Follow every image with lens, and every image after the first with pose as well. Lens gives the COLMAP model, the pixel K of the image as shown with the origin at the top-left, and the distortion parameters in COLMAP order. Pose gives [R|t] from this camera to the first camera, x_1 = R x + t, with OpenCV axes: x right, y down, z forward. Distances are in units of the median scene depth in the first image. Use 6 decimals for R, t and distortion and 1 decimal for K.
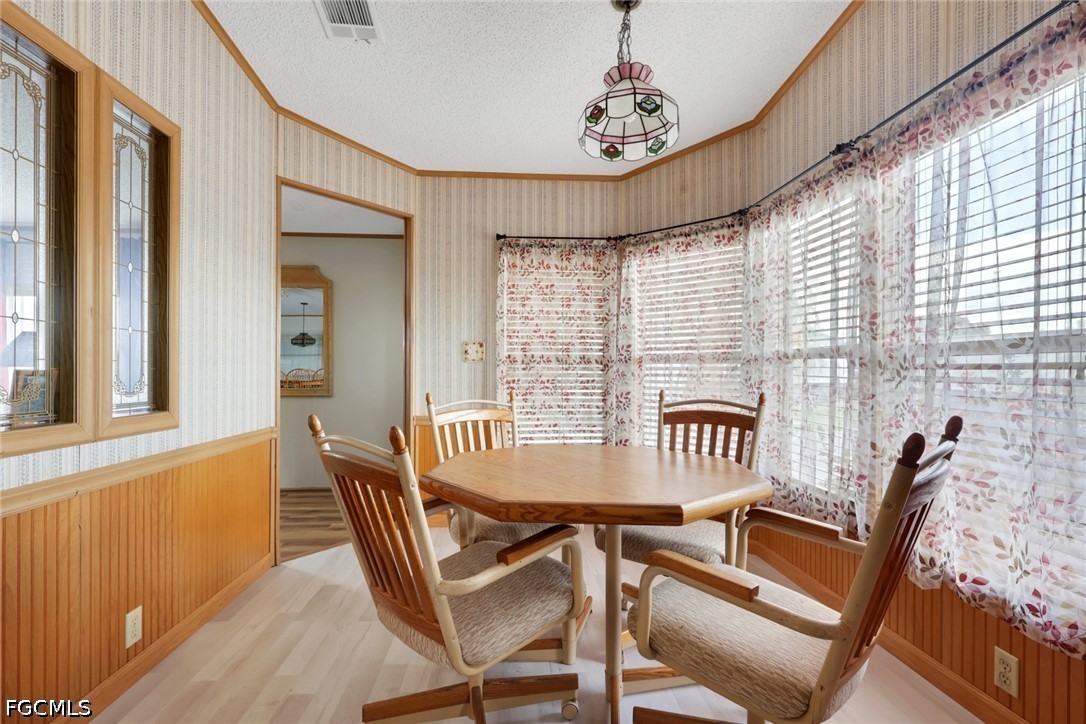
lens RADIAL K [[511.1, 0, 543.1], [0, 511.1, 369.3], [0, 0, 1]] dist [-0.000412, 0.000092]
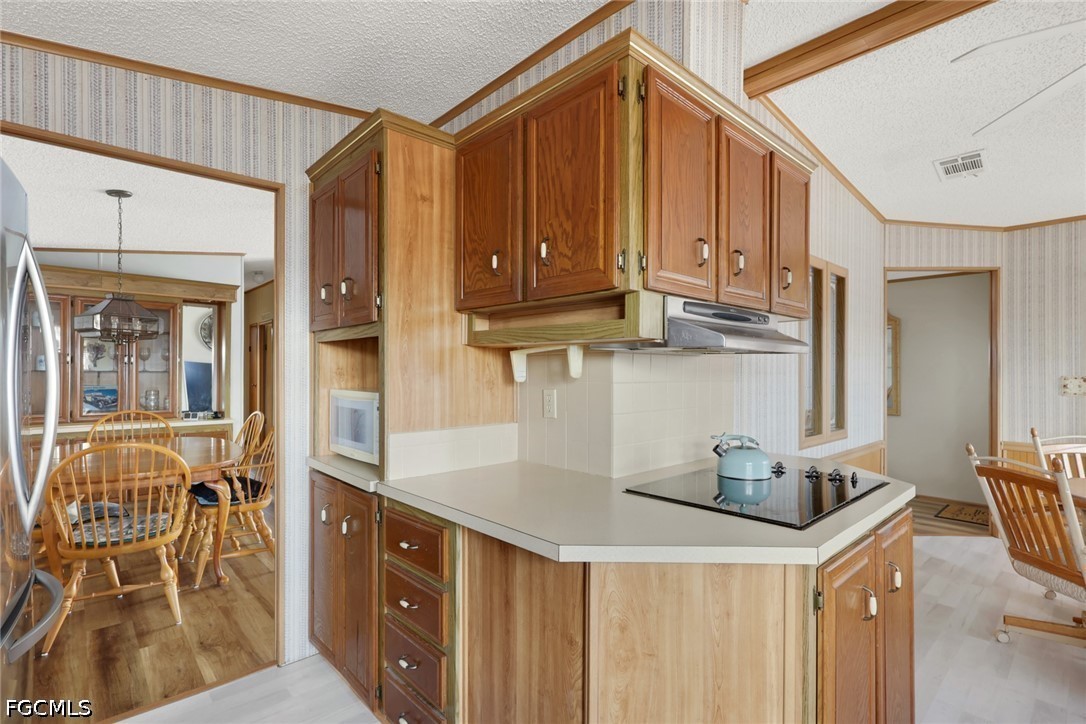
lens RADIAL K [[511.1, 0, 540.8], [0, 511.1, 370.6], [0, 0, 1]] dist [-0.000412, 0.000092]
pose [[0.616817, -0.003385, -0.787099, 0.014240], [0.002857, 0.999994, -0.002062, -0.068228], [0.787101, -0.000977, 0.616823, -0.528055]]
